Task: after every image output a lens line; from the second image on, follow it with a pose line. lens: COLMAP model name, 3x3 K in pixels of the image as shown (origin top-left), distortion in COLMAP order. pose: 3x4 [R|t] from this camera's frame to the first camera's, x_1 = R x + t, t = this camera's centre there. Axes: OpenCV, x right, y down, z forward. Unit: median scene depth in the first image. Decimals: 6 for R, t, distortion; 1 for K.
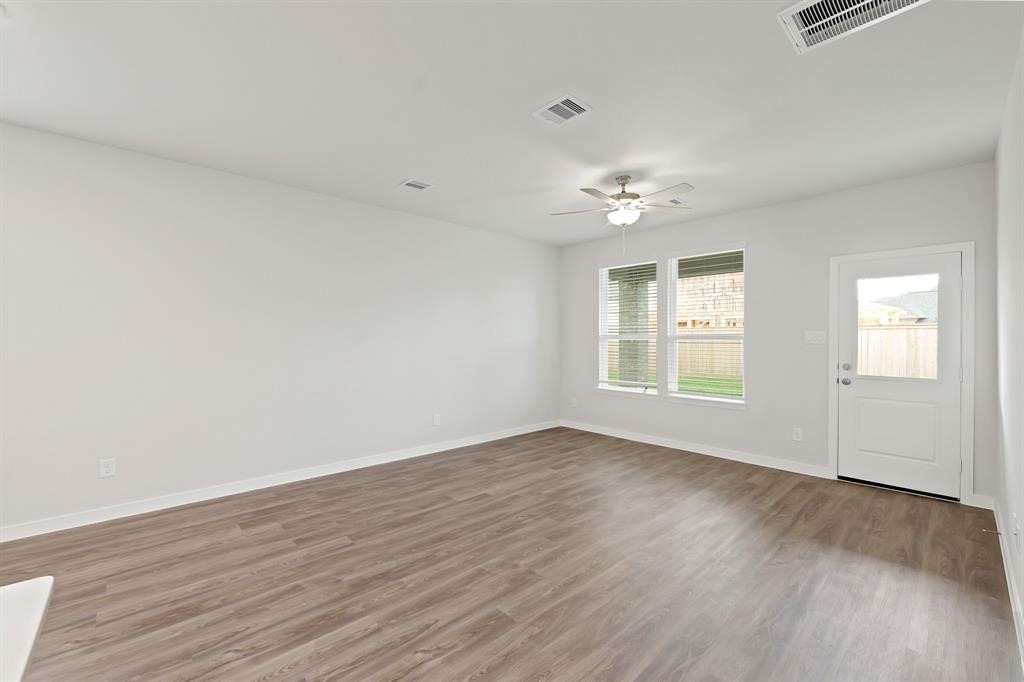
lens RADIAL K [[425.3, 0, 507.0], [0, 425.3, 339.2], [0, 0, 1]] dist [-0.010951, 0.000582]
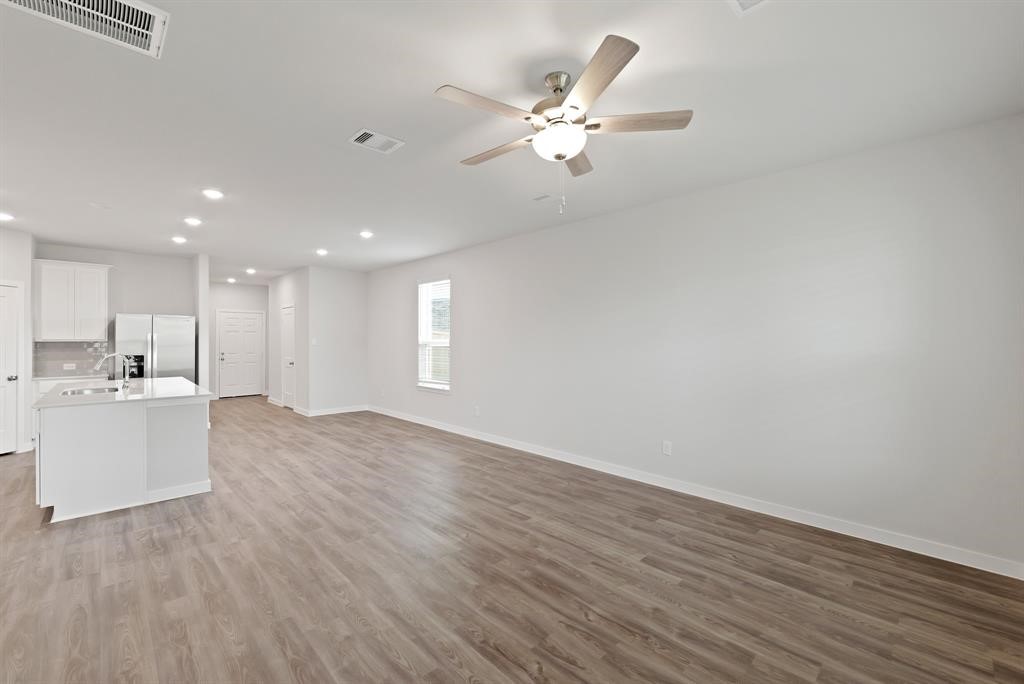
lens RADIAL K [[425.3, 0, 511.6], [0, 425.3, 340.2], [0, 0, 1]] dist [-0.010951, 0.000582]
pose [[0.025664, 0.000876, -0.999670, 0.794775], [-0.000537, 0.999999, 0.000862, -0.021551], [0.999670, 0.000514, 0.025664, 0.854599]]
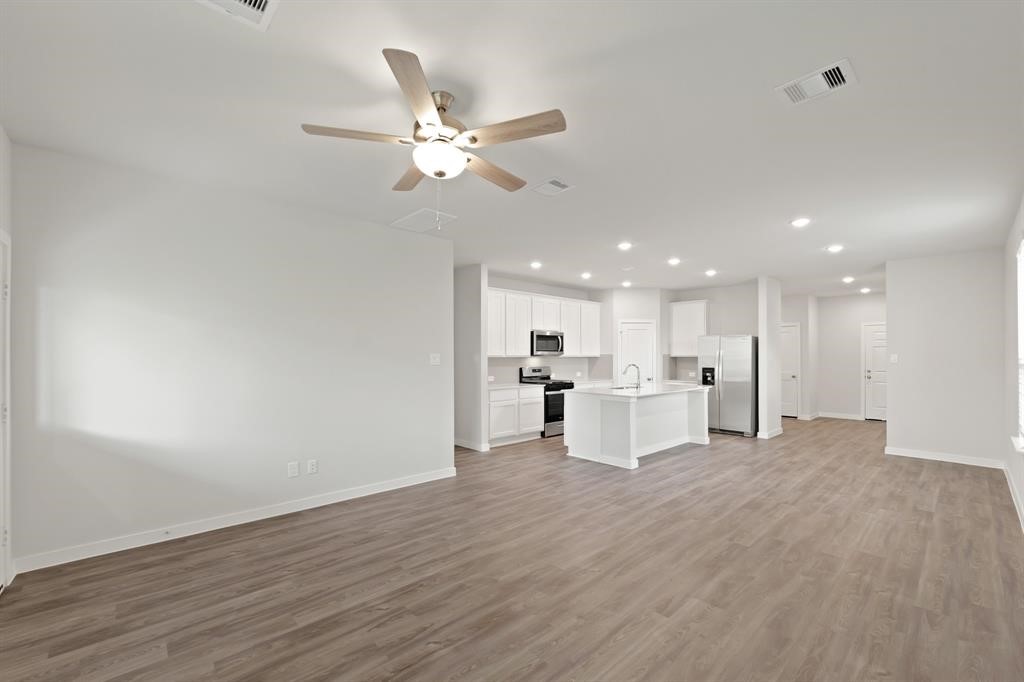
lens RADIAL K [[425.3, 0, 511.7], [0, 425.3, 344.9], [0, 0, 1]] dist [-0.010951, 0.000582]
pose [[-0.999995, -0.002551, -0.001599, 0.163014], [-0.002508, 0.999639, -0.026748, -0.014796], [0.001666, -0.026744, -0.999641, 1.488191]]
